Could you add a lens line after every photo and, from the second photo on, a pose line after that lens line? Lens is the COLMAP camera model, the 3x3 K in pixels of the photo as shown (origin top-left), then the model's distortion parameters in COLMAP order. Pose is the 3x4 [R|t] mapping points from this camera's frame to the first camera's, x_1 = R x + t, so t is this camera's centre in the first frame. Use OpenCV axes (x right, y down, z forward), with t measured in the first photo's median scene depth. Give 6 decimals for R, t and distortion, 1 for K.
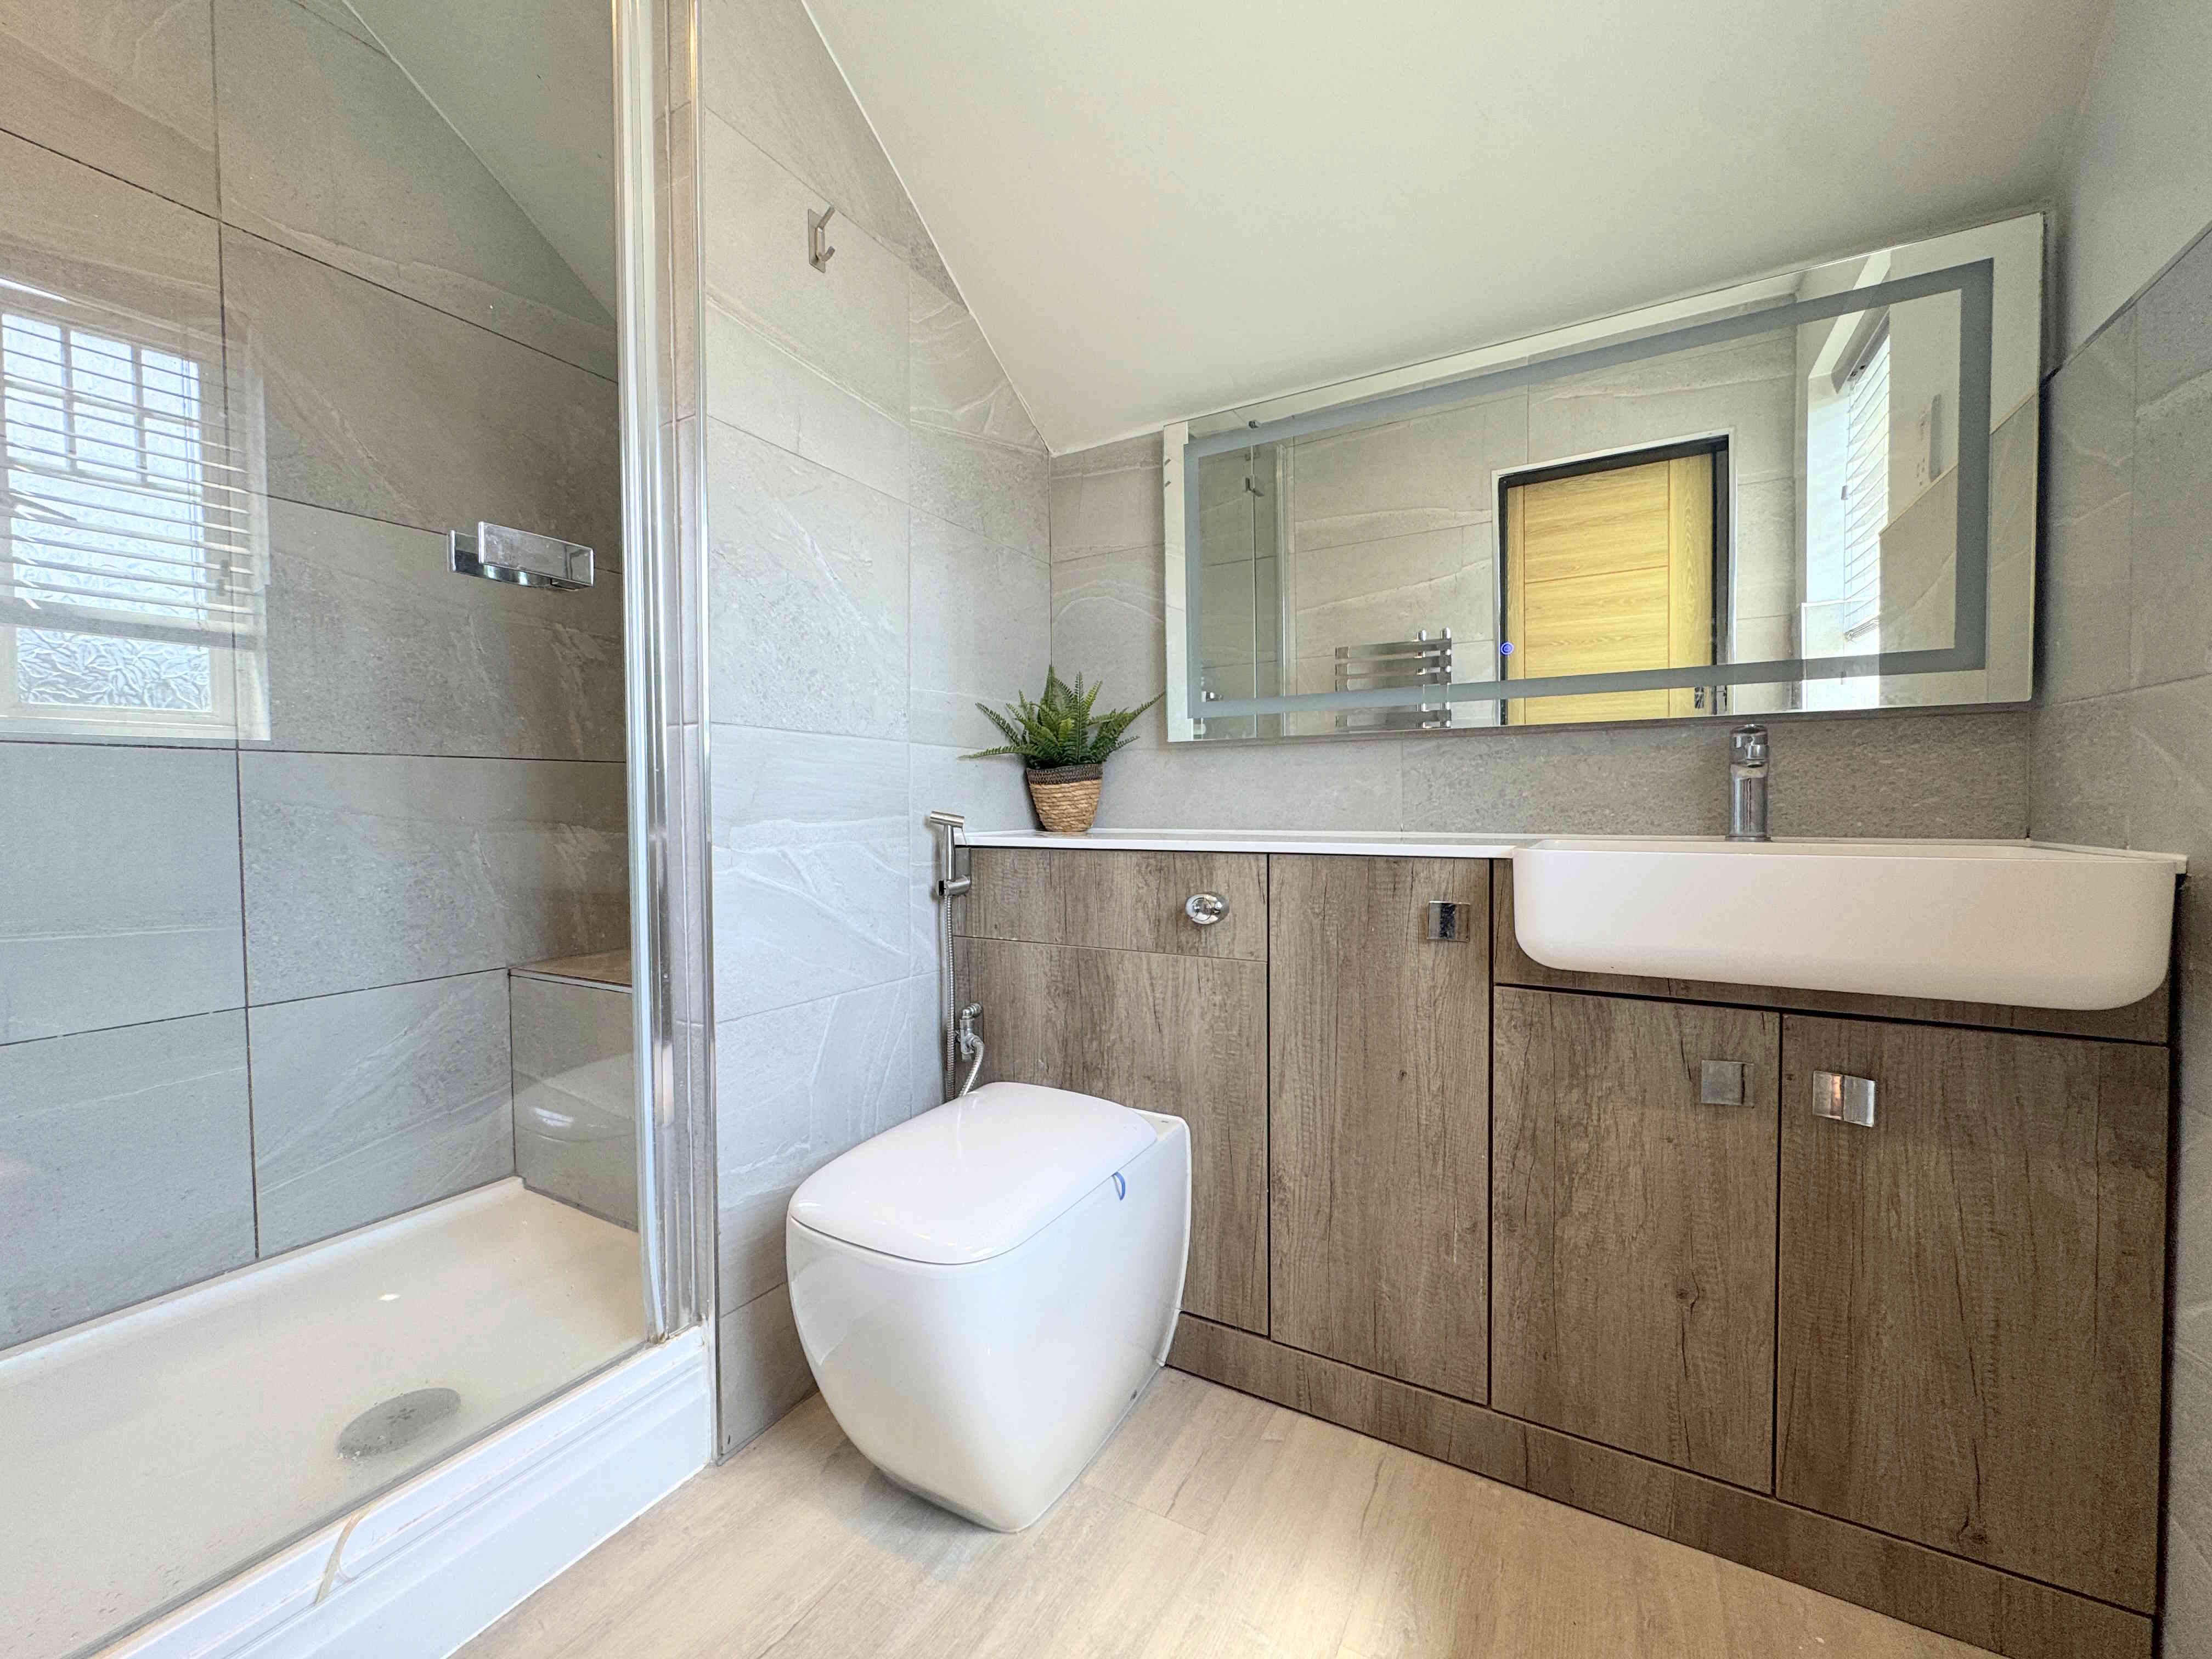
lens RADIAL K [[881.8, 0, 1107.5], [0, 881.8, 826.1], [0, 0, 1]] dist [-0.003362, -0.000004]
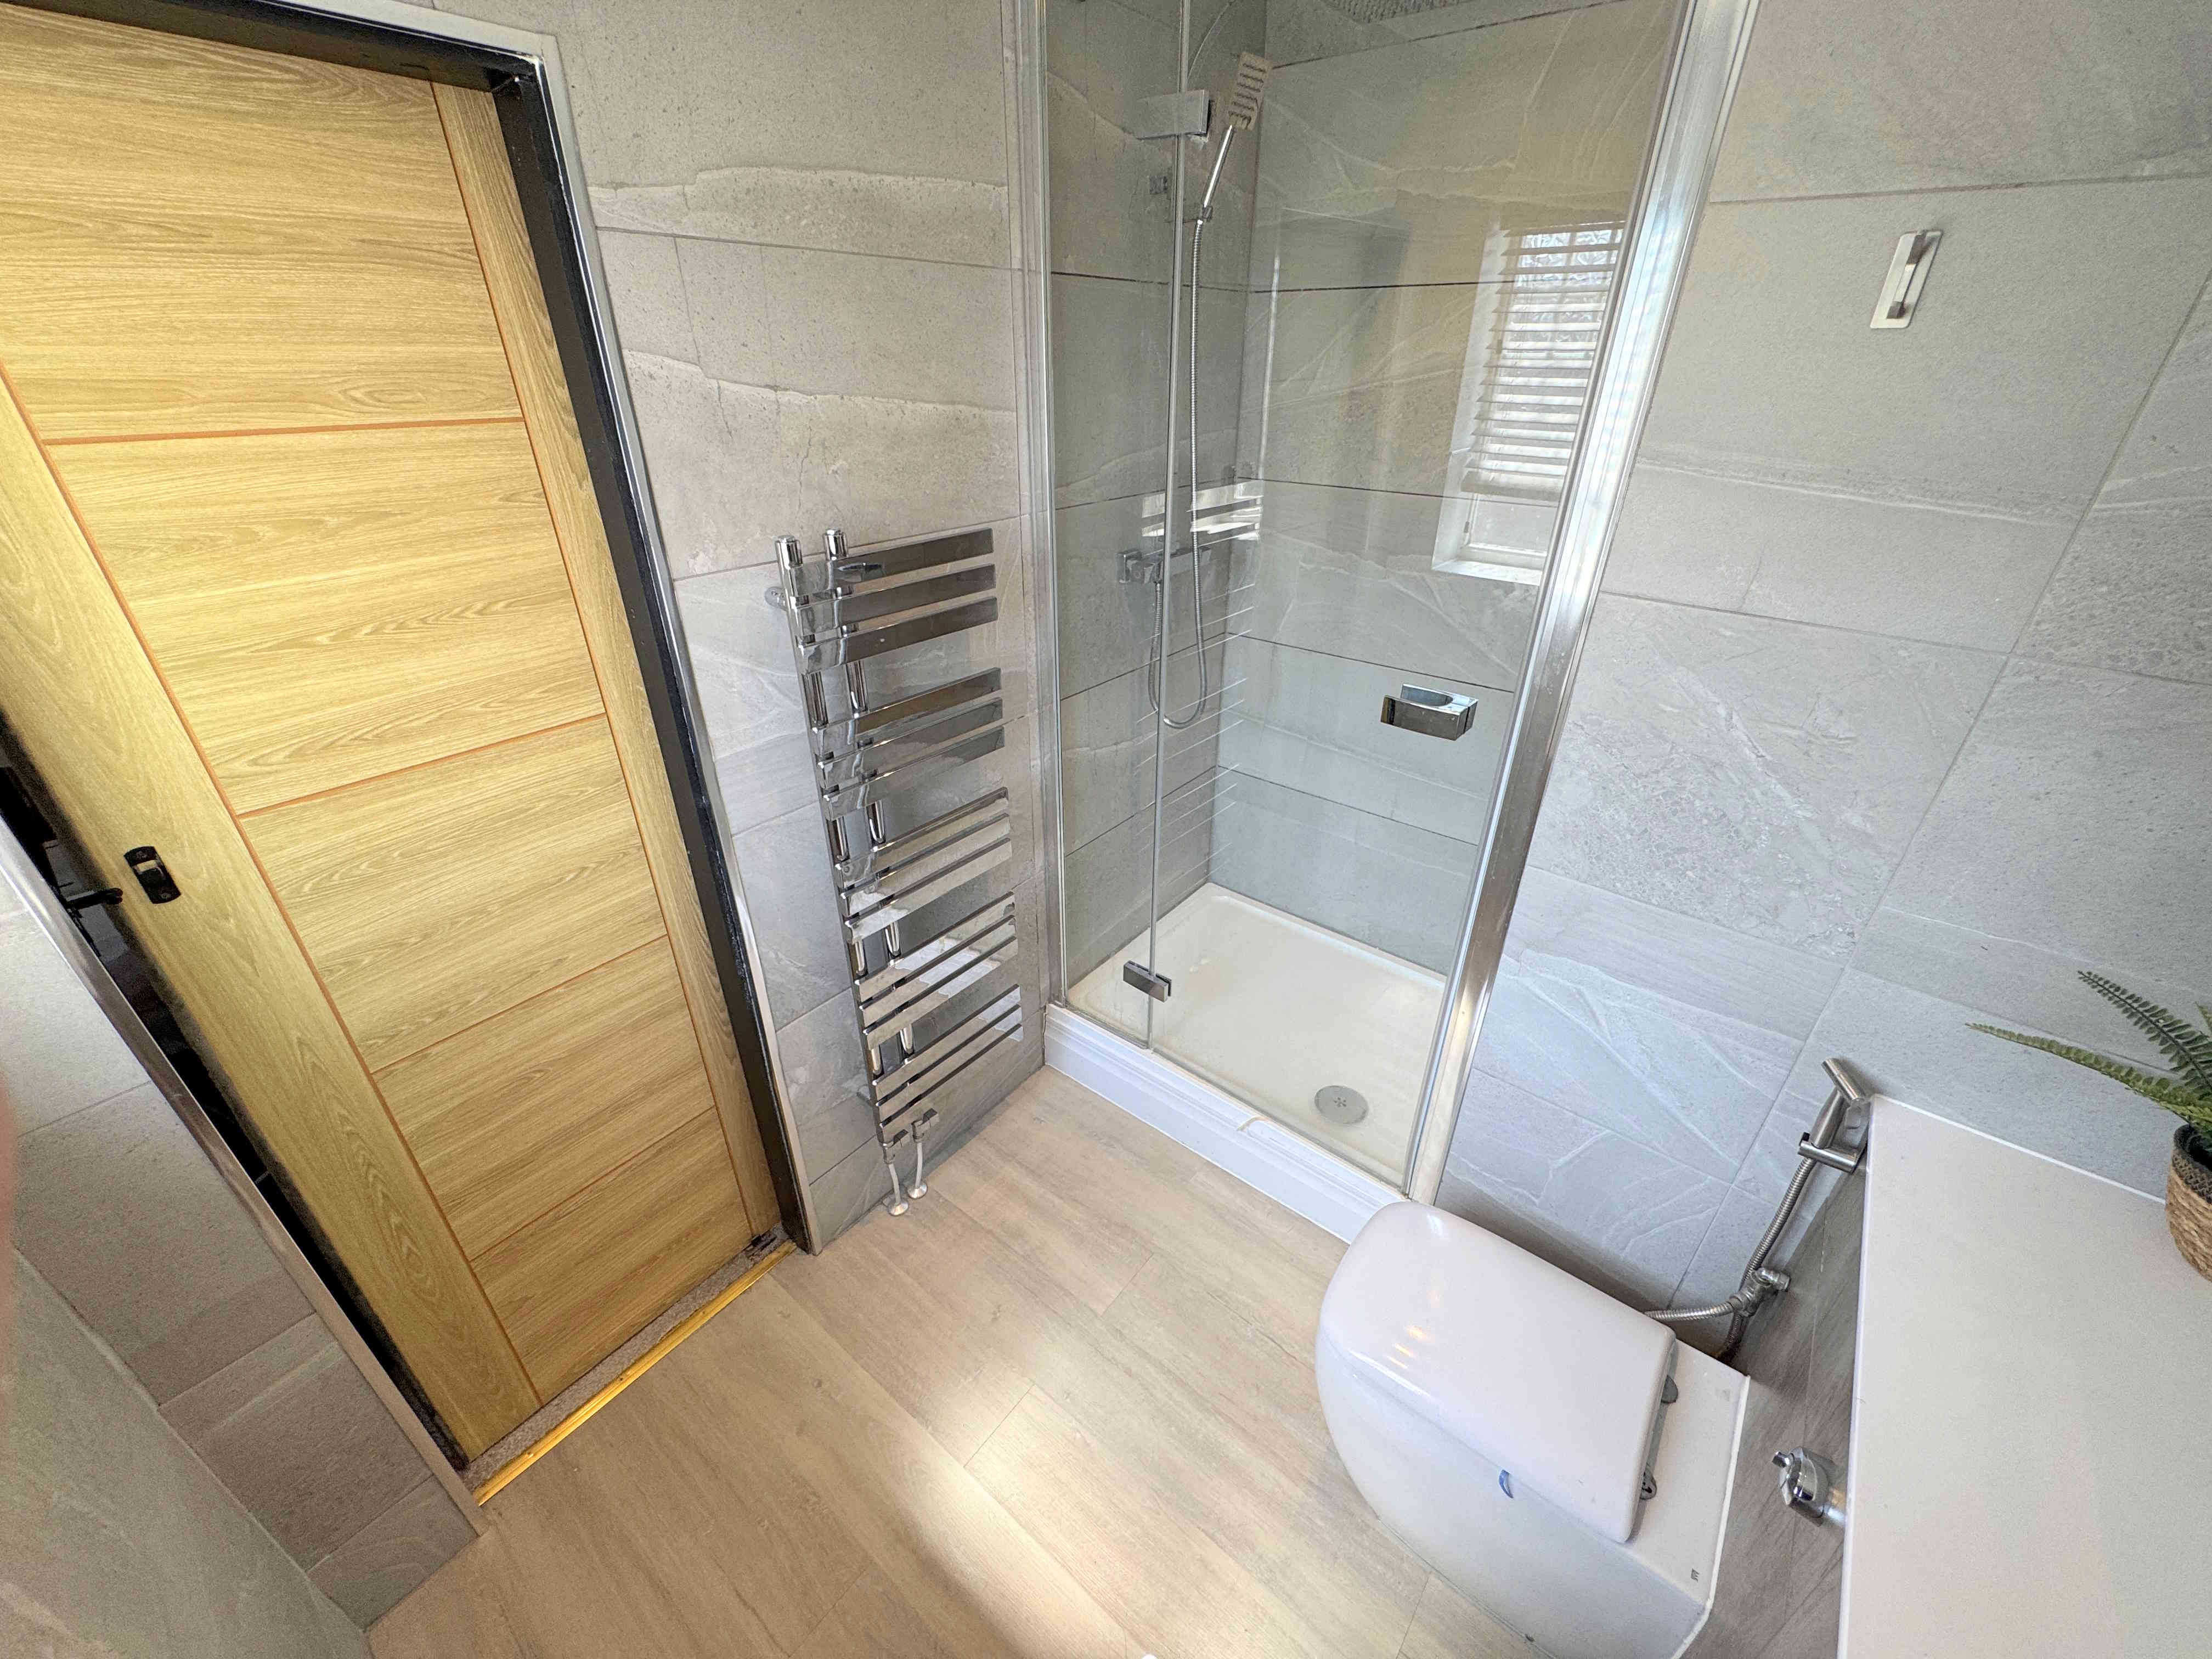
lens RADIAL K [[881.8, 0, 1107.5], [0, 881.8, 826.1], [0, 0, 1]] dist [-0.003362, -0.000004]
pose [[-0.163541, 0.474677, -0.864833, 0.513457], [-0.028334, 0.874014, 0.485074, -0.608224], [0.986130, 0.103834, -0.129488, 0.544542]]
